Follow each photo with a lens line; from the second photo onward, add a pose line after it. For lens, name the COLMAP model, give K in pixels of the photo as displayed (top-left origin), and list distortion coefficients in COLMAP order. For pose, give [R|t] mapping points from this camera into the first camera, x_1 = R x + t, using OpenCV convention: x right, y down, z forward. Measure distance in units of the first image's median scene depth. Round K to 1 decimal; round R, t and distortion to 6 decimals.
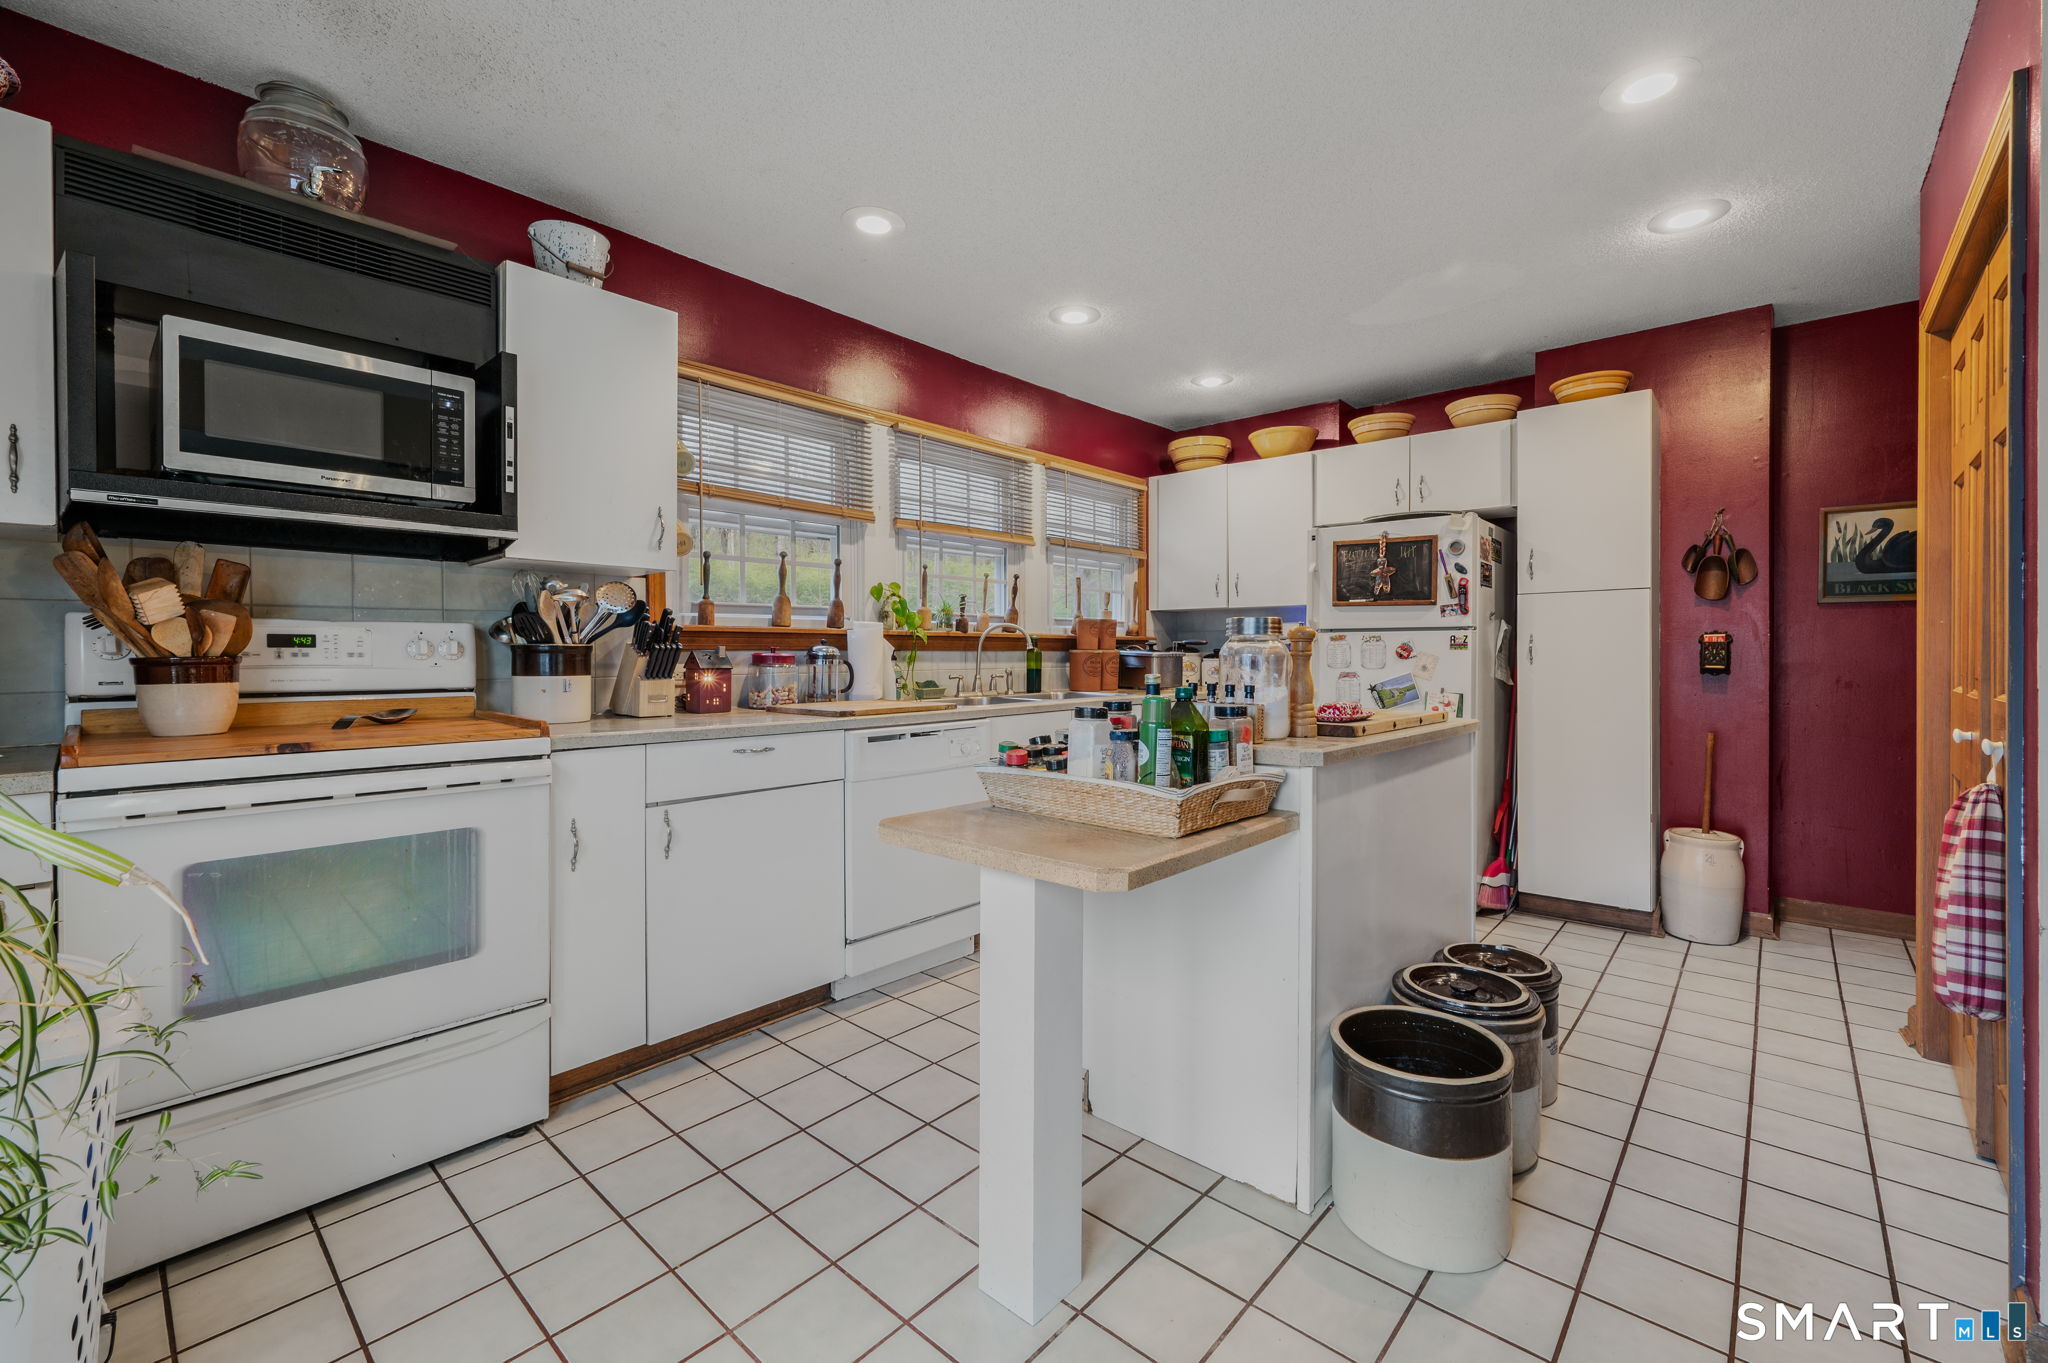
lens RADIAL K [[824.2, 0, 1030.7], [0, 824.2, 662.6], [0, 0, 1]] dist [-0.000748, -0.000174]
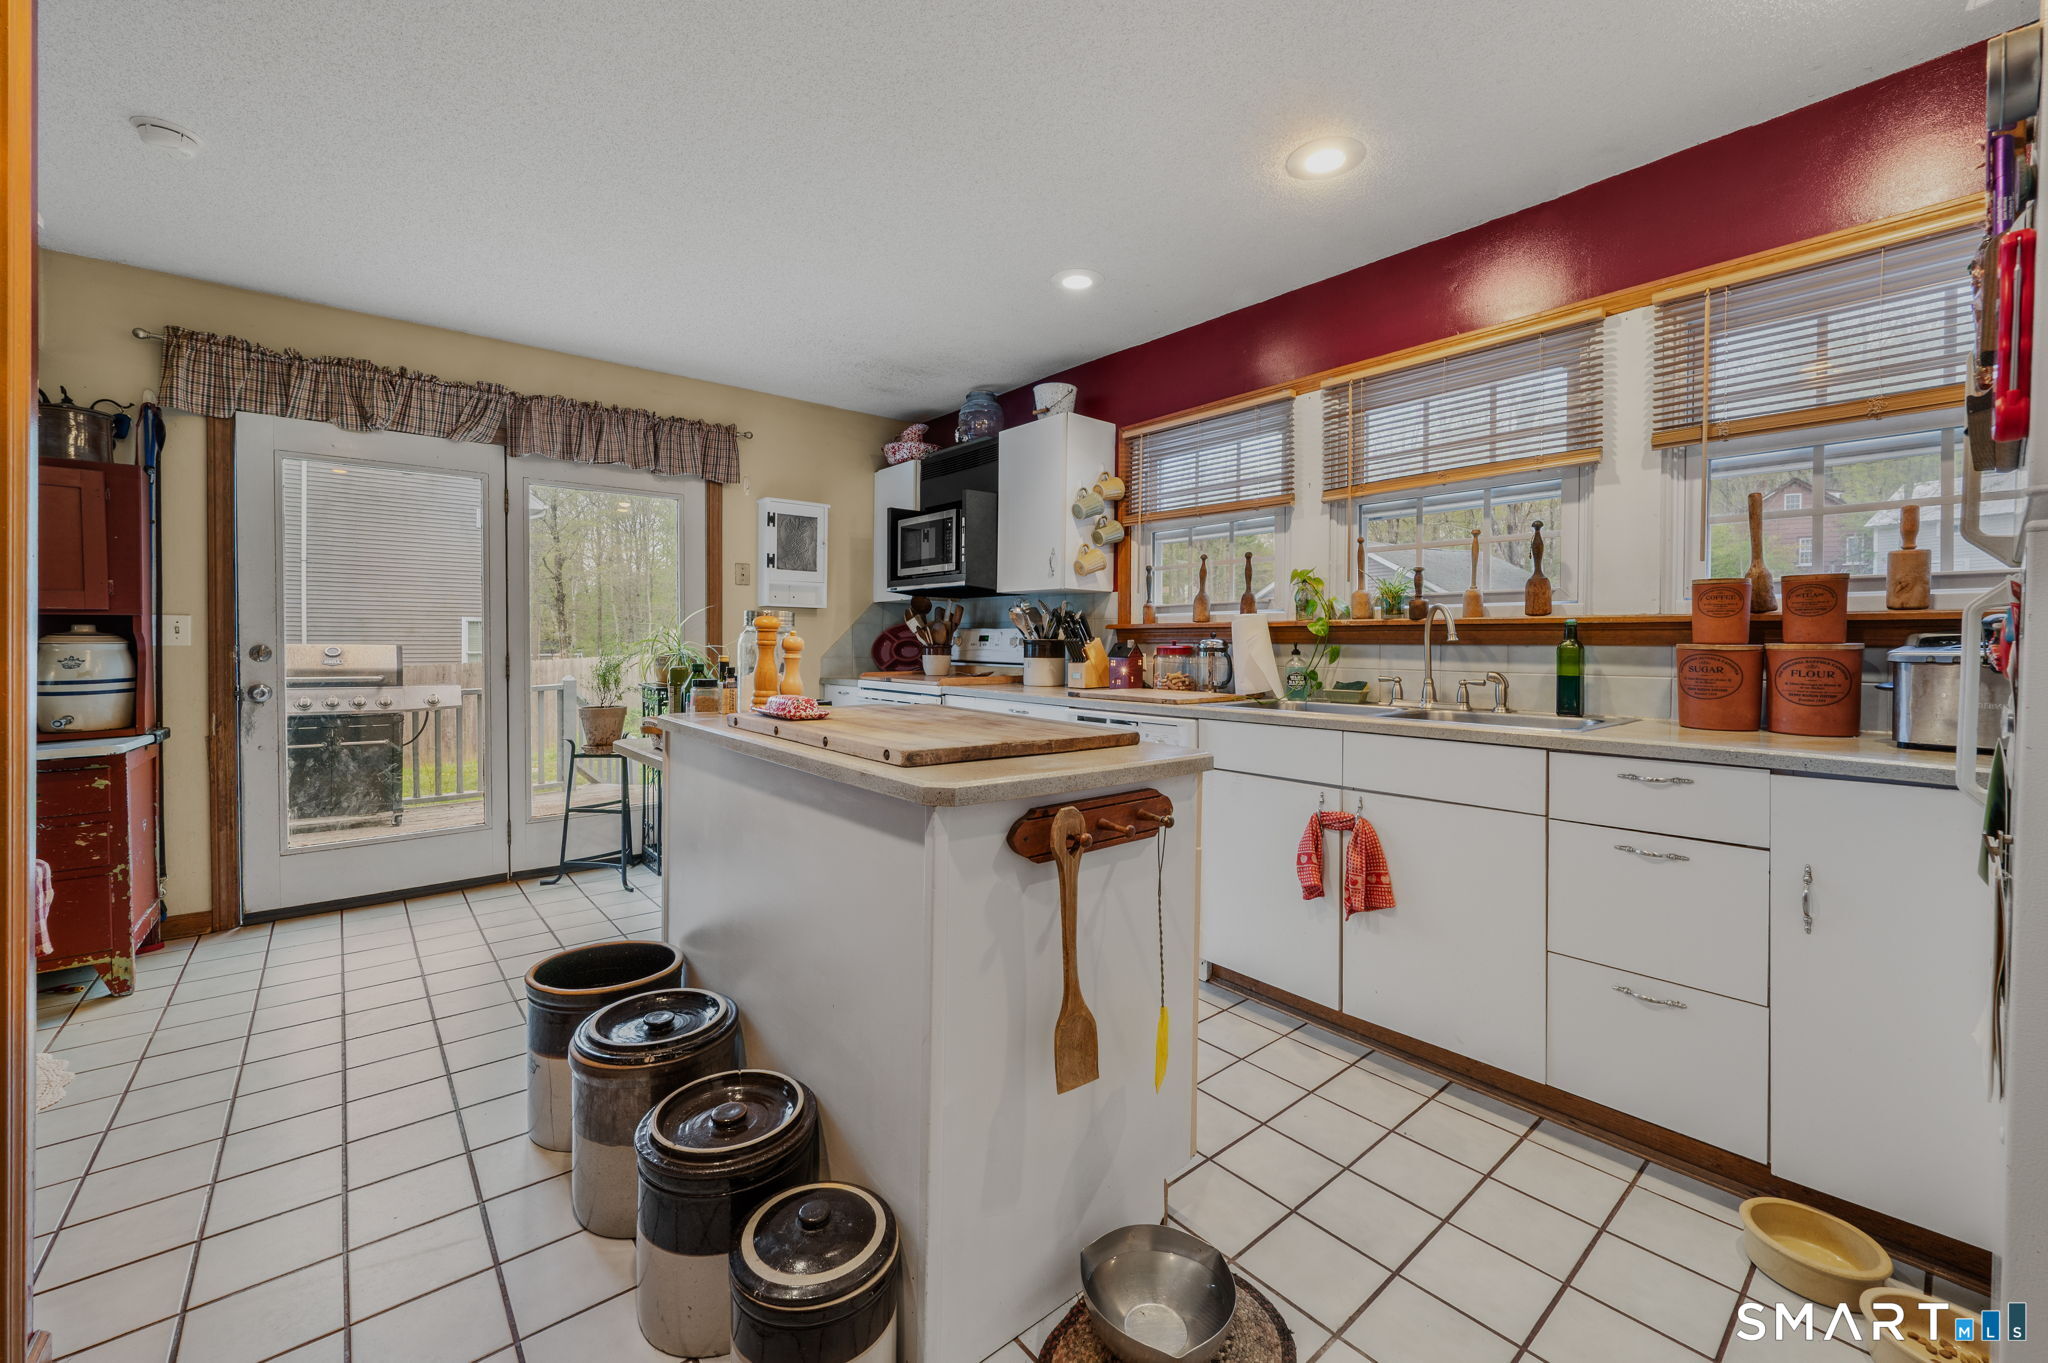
lens RADIAL K [[823.7, 0, 1029.8], [0, 823.7, 638.7], [0, 0, 1]] dist [0.027656, -0.000008]
pose [[-0.119206, -0.005870, -0.992852, 0.692732], [-0.018528, 0.999822, -0.003687, -0.010729], [0.992697, 0.017956, -0.119294, 0.751848]]
